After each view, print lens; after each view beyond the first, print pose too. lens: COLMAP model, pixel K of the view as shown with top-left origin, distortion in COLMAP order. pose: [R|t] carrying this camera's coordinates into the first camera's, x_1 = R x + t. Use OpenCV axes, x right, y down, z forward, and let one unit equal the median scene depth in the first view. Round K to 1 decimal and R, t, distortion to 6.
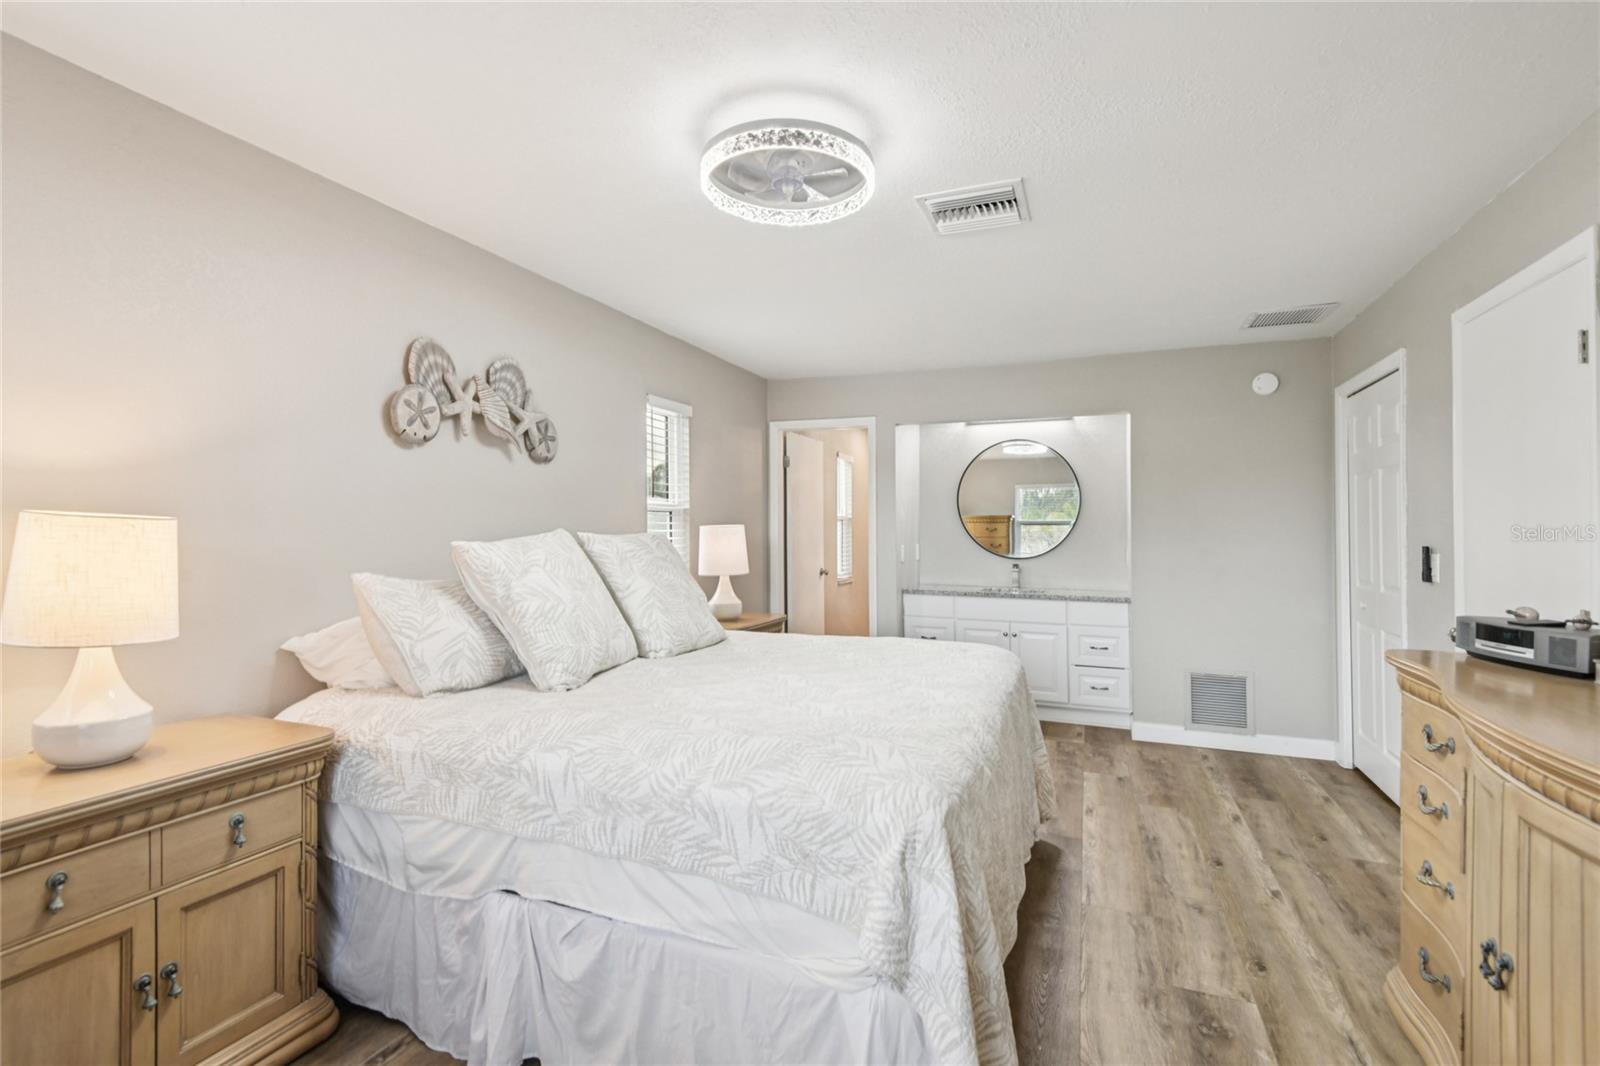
lens RADIAL K [[741.2, 0, 800.0], [0, 741.2, 533.0], [0, 0, 1]] dist [0.040217, -0.033084]
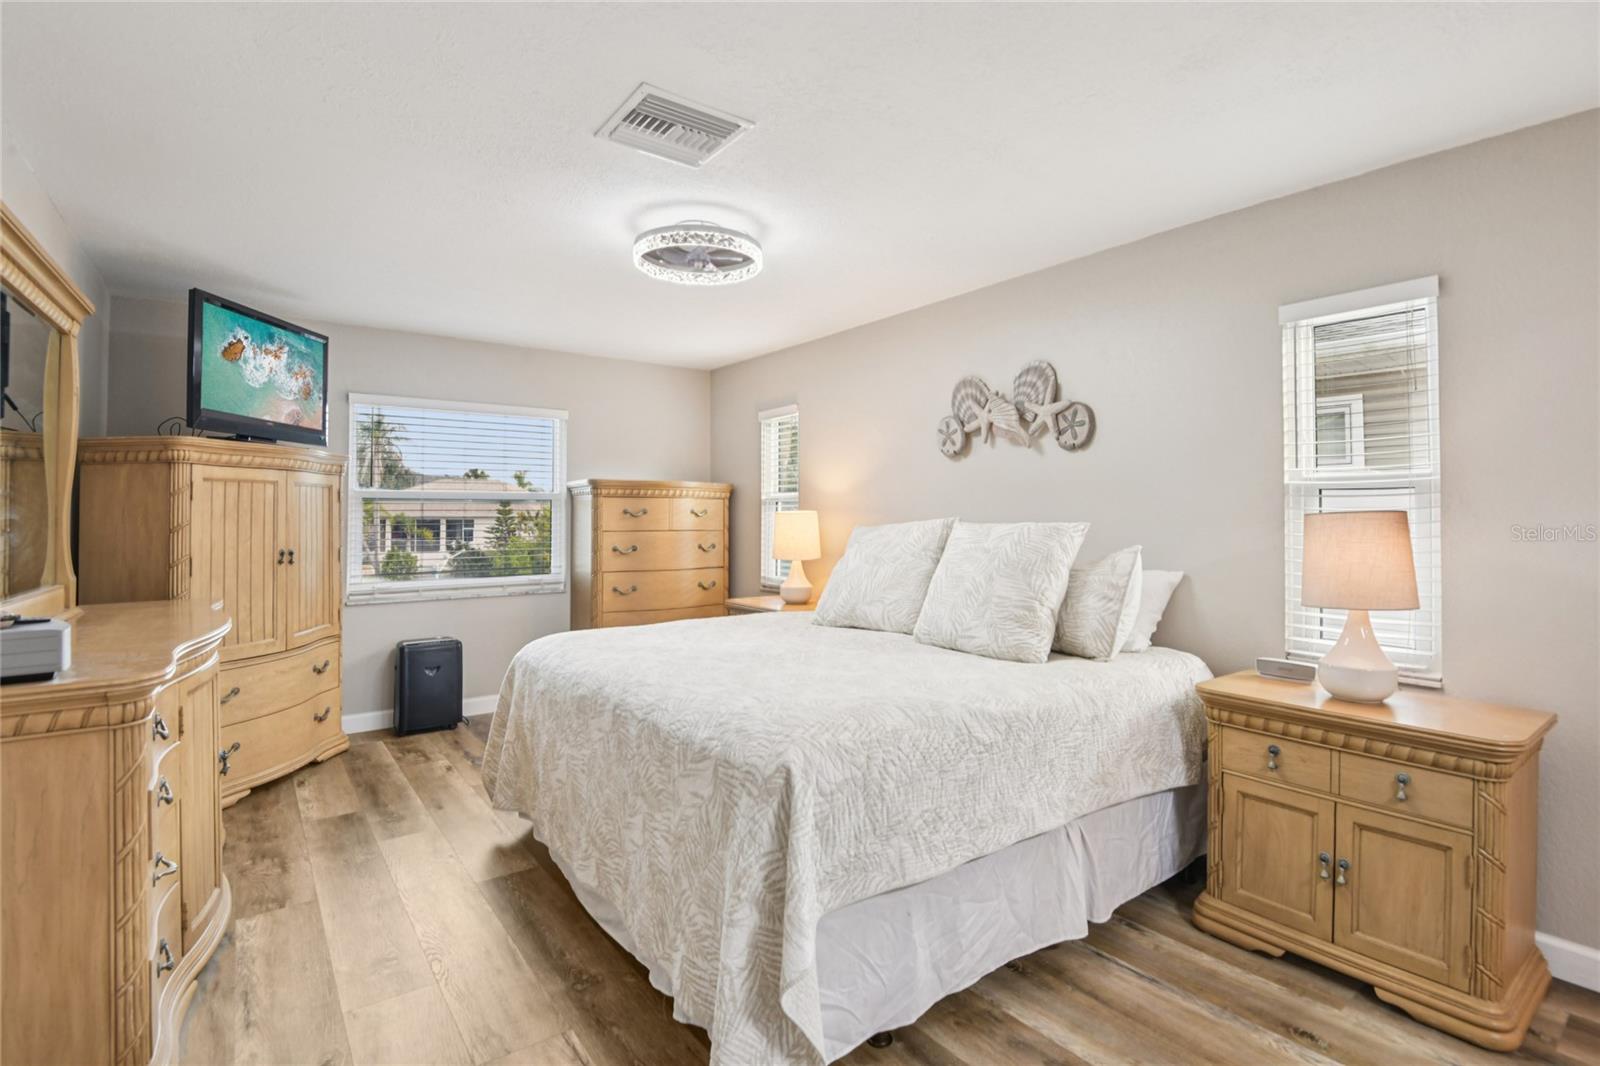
lens RADIAL K [[760.4, 0, 802.3], [0, 760.4, 517.8], [0, 0, 1]] dist [0.019151, -0.036410]
pose [[-0.502750, -0.007581, -0.864398, 0.770734], [-0.001180, 0.999967, -0.008084, 0.002536], [0.864431, -0.003044, -0.502743, 1.337395]]
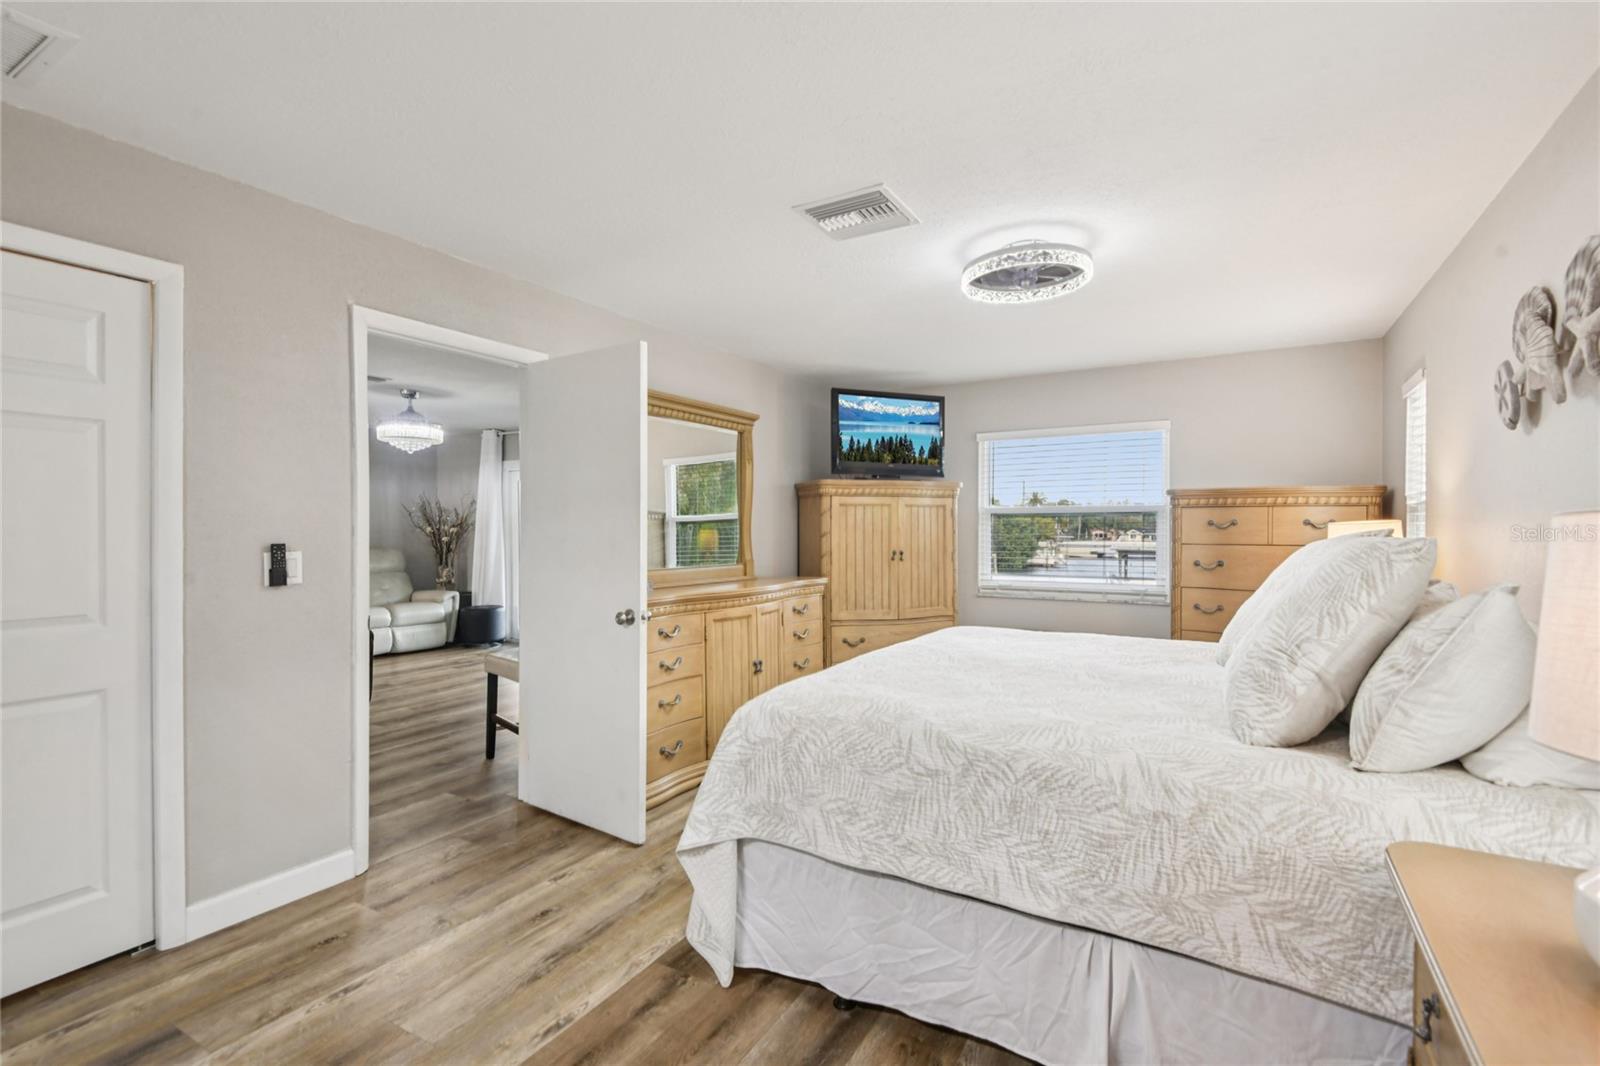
lens RADIAL K [[741.2, 0, 800.0], [0, 741.2, 533.0], [0, 0, 1]] dist [0.040217, -0.033084]
pose [[-0.991757, -0.011763, 0.127590, 0.159904], [-0.011488, 0.999930, 0.002890, 0.001072], [-0.127615, 0.001401, -0.991823, 1.748834]]
